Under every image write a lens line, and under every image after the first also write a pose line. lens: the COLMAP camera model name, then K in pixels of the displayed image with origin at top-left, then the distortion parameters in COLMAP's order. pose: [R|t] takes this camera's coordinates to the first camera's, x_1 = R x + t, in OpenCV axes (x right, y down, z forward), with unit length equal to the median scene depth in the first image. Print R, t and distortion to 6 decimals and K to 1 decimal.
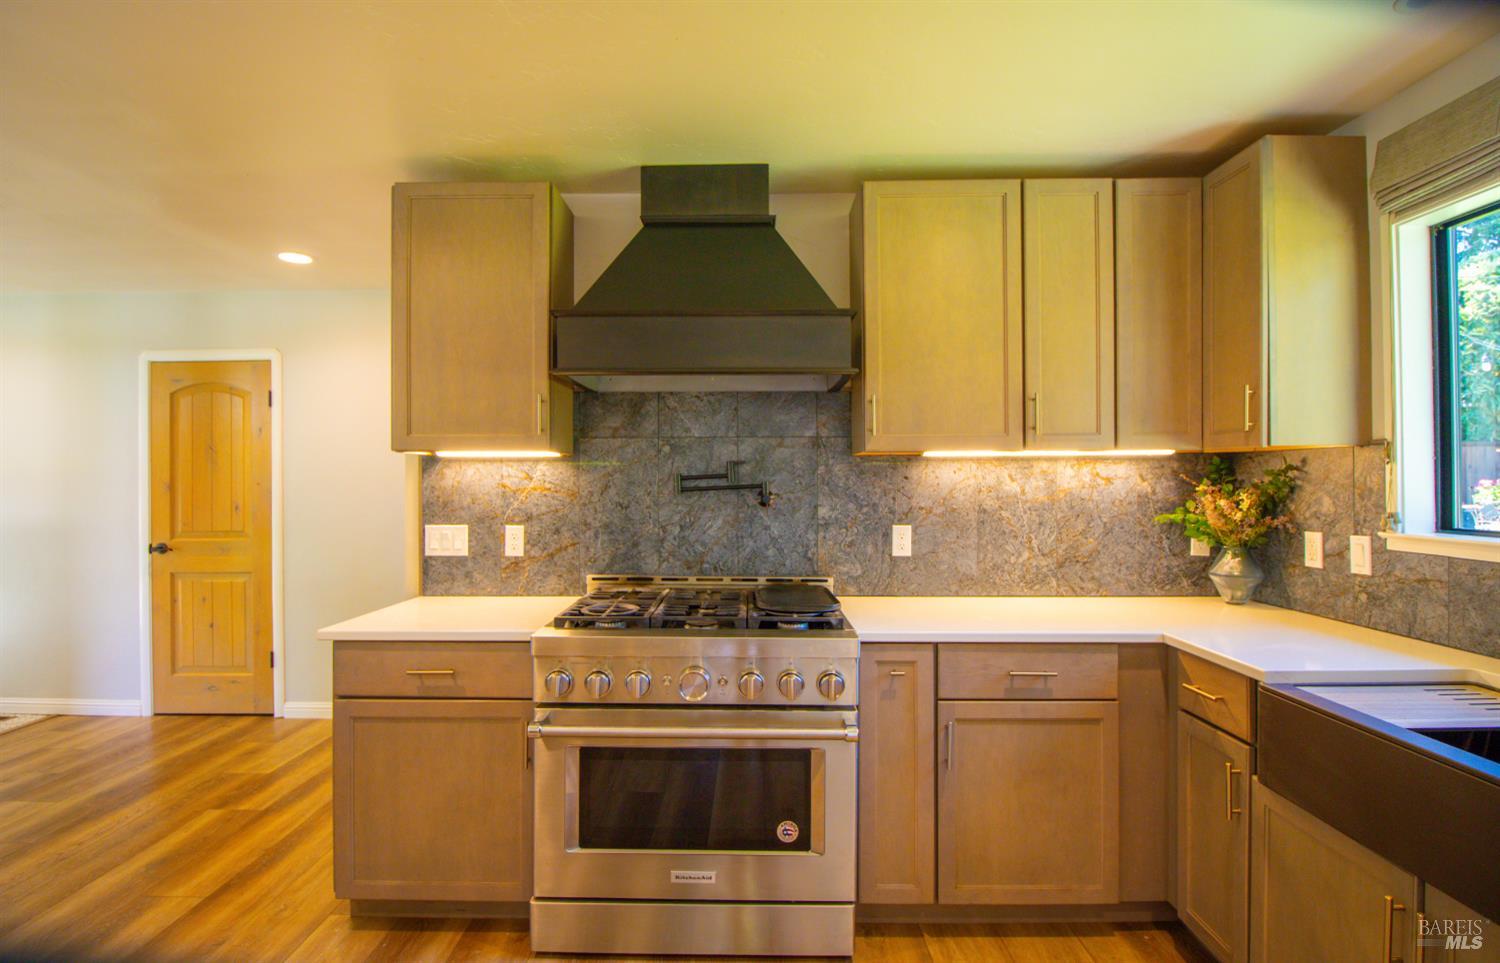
lens RADIAL K [[705.6, 0, 748.2], [0, 705.6, 478.3], [0, 0, 1]] dist [0.001957, -0.015835]
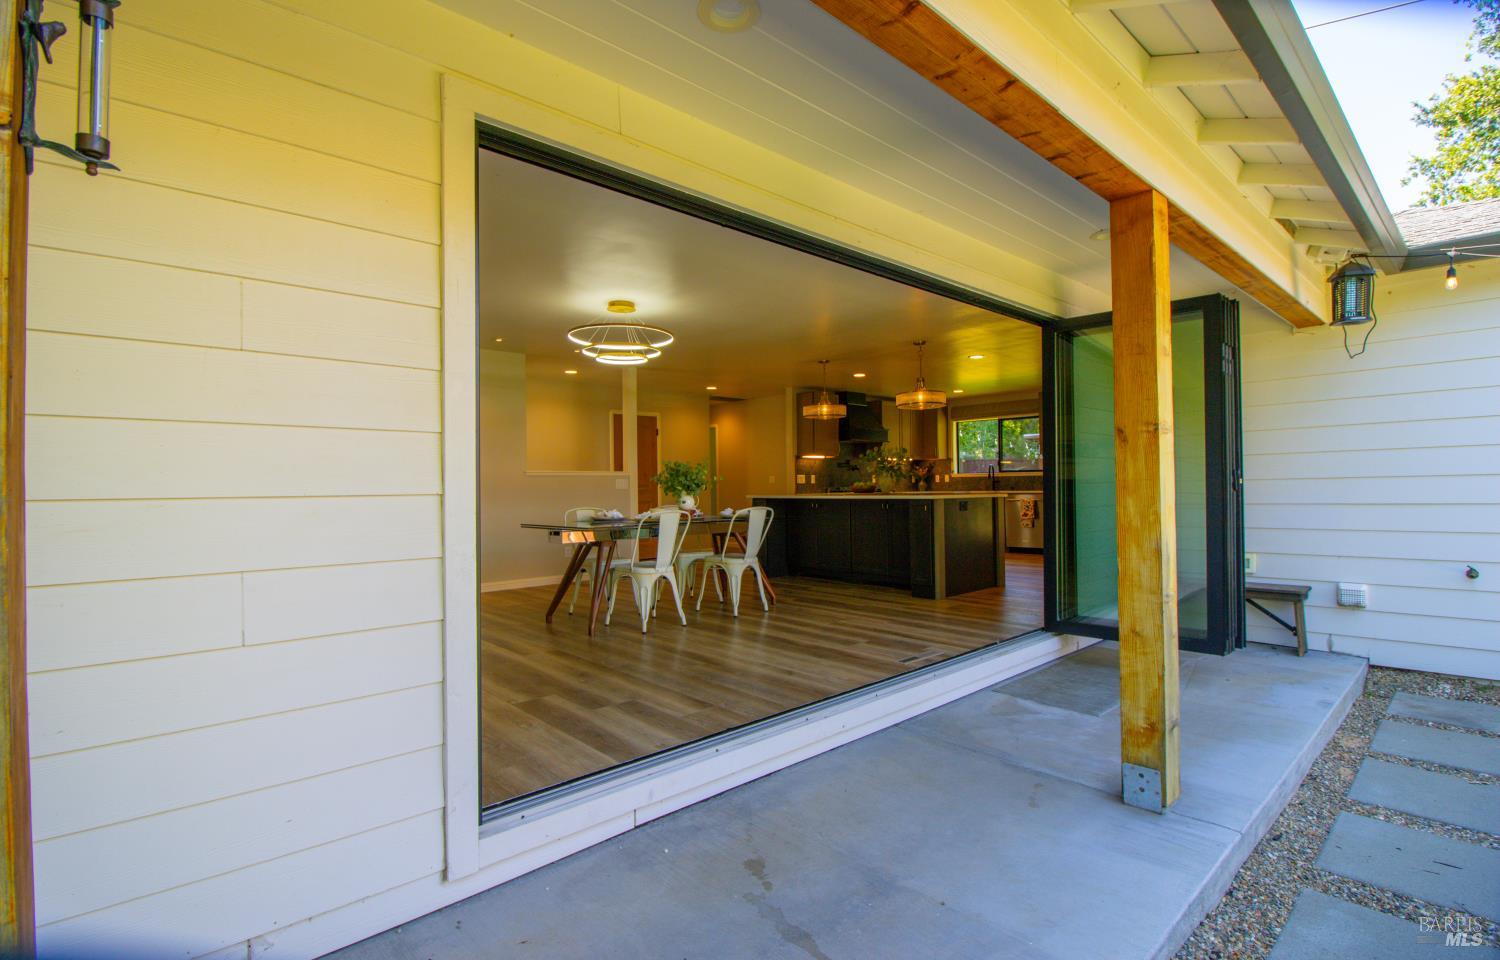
lens RADIAL K [[678.7, 0, 750.0], [0, 678.7, 480.0], [0, 0, 1]] dist [-0.000638, -0.014240]
pose [[0.733955, -0.001631, 0.679196, -3.230053], [0.008063, 0.999948, -0.006312, 0.117056], [-0.679150, 0.010109, 0.733930, -1.559707]]
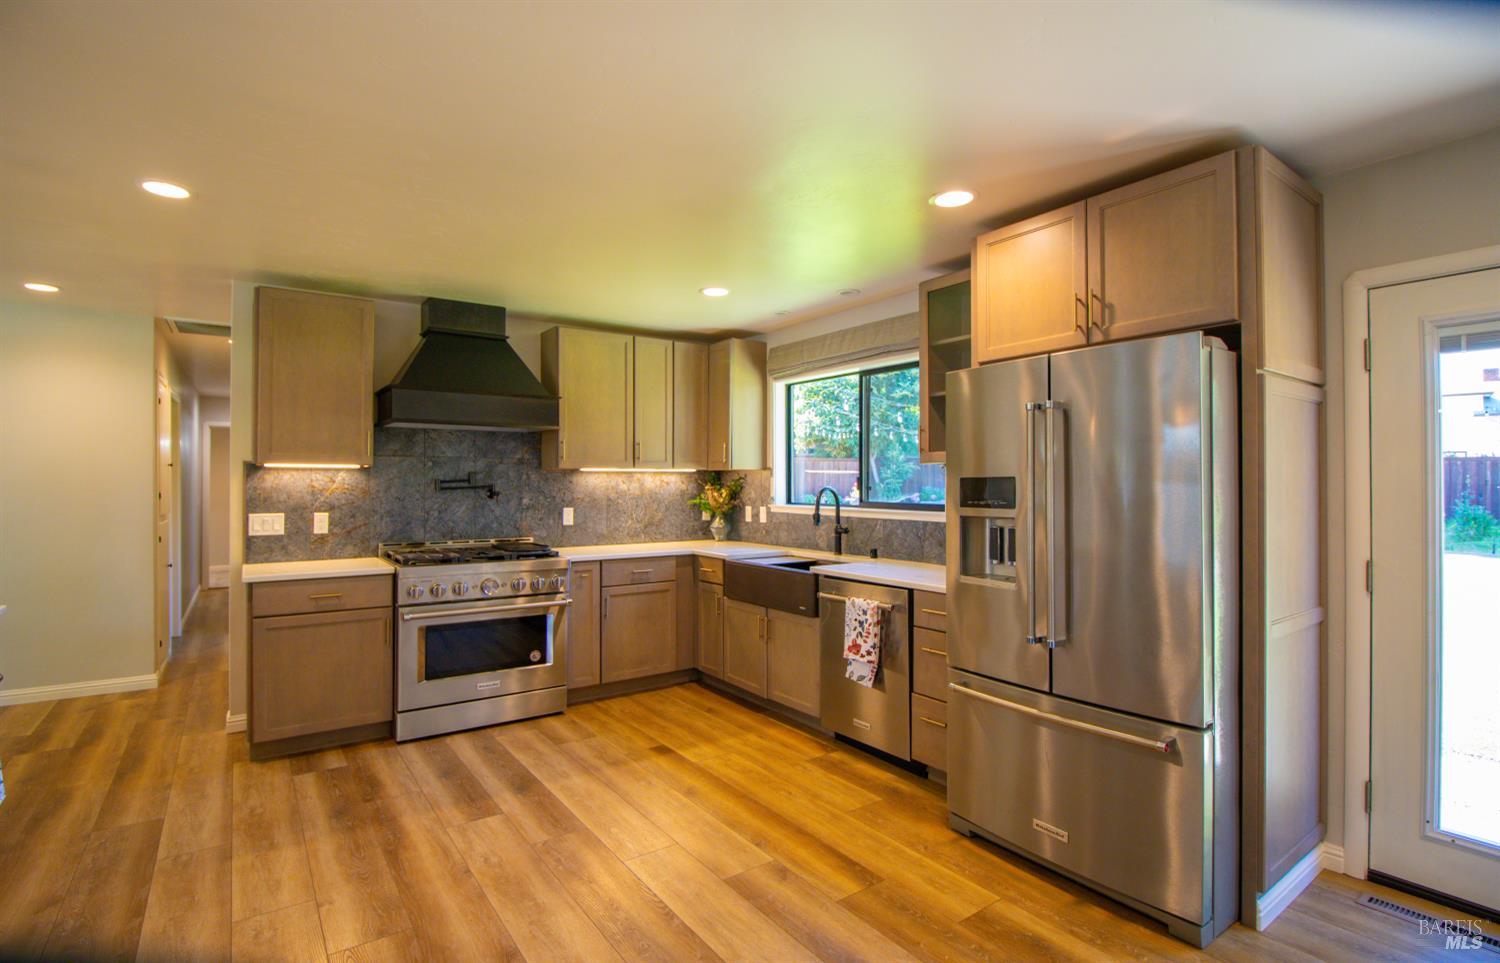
lens RADIAL K [[705.6, 0, 748.2], [0, 705.6, 478.3], [0, 0, 1]] dist [0.001957, -0.015835]
pose [[0.807273, 0.006000, 0.590148, -0.498243], [-0.005244, 0.999982, -0.002993, -0.007377], [-0.590155, -0.000679, 0.807290, -0.769301]]
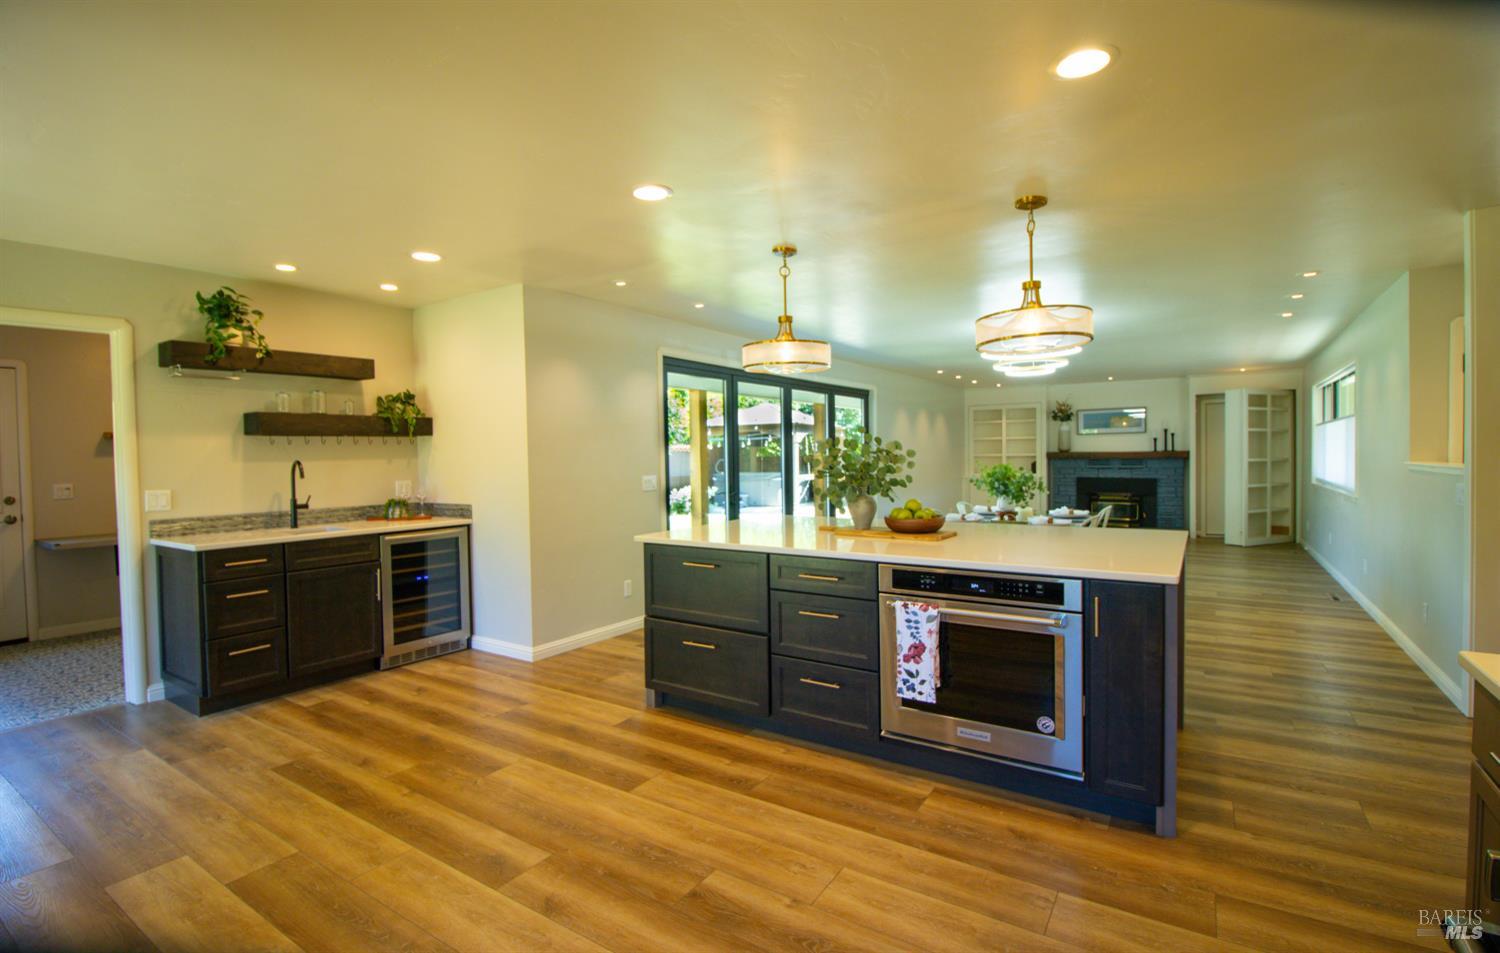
lens RADIAL K [[698.8, 0, 746.9], [0, 698.8, 471.7], [0, 0, 1]] dist [-0.001701, -0.011048]
pose [[-0.549851, 0.031053, -0.834685, 0.271928], [0.021306, 0.999505, 0.023149, 0.004161], [0.834991, -0.005056, -0.550240, 0.628955]]
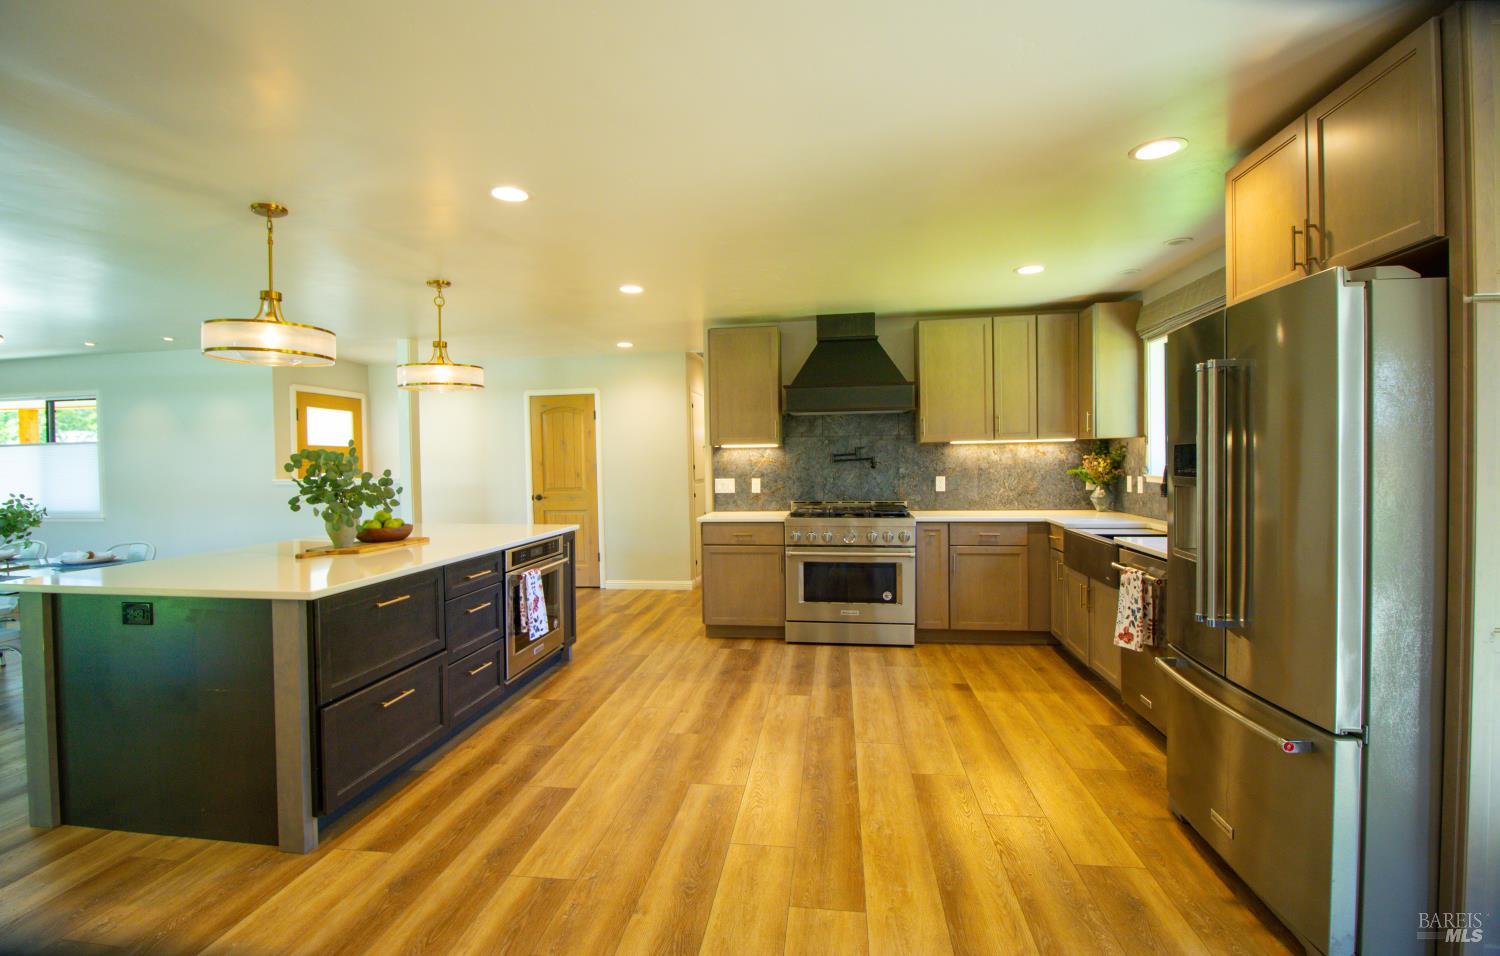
lens RADIAL K [[698.8, 0, 746.9], [0, 698.8, 473.2], [0, 0, 1]] dist [-0.001701, -0.011048]
pose [[0.992045, -0.011612, -0.125349, -0.093745], [0.015151, 0.999512, 0.027315, -0.008813], [0.124971, -0.028997, 0.991737, -1.156107]]
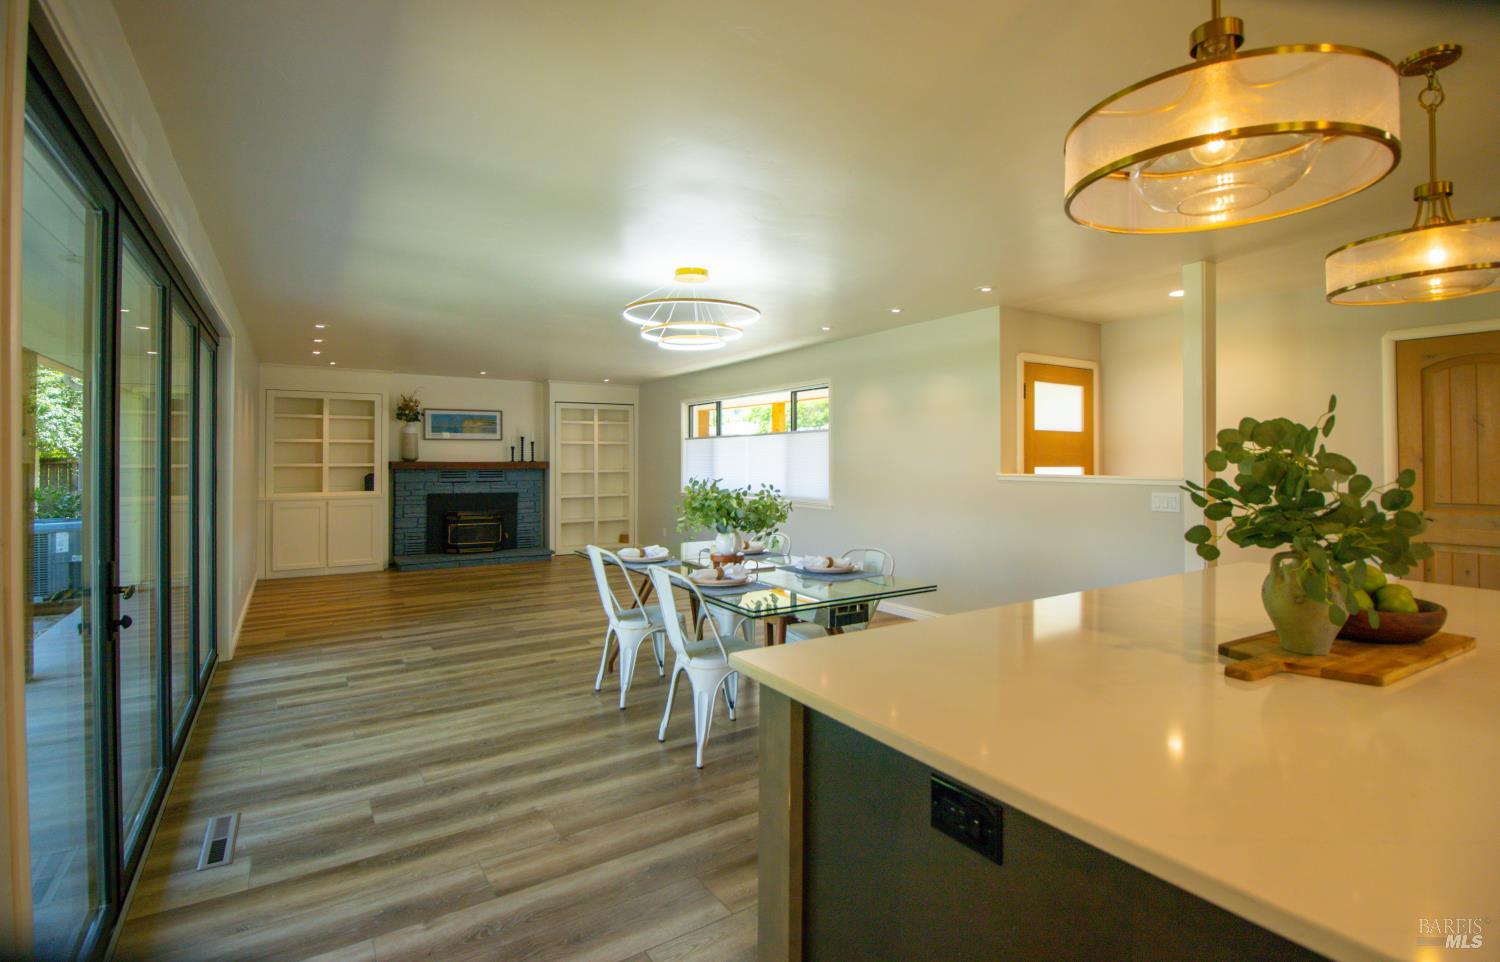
lens RADIAL K [[701.2, 0, 737.0], [0, 701.2, 455.2], [0, 0, 1]] dist [-0.002096, -0.000287]
pose [[0.548843, -0.001154, -0.835924, -0.790143], [0.006158, 0.999977, 0.002663, -0.005318], [0.835902, -0.006610, 0.548838, -0.639977]]
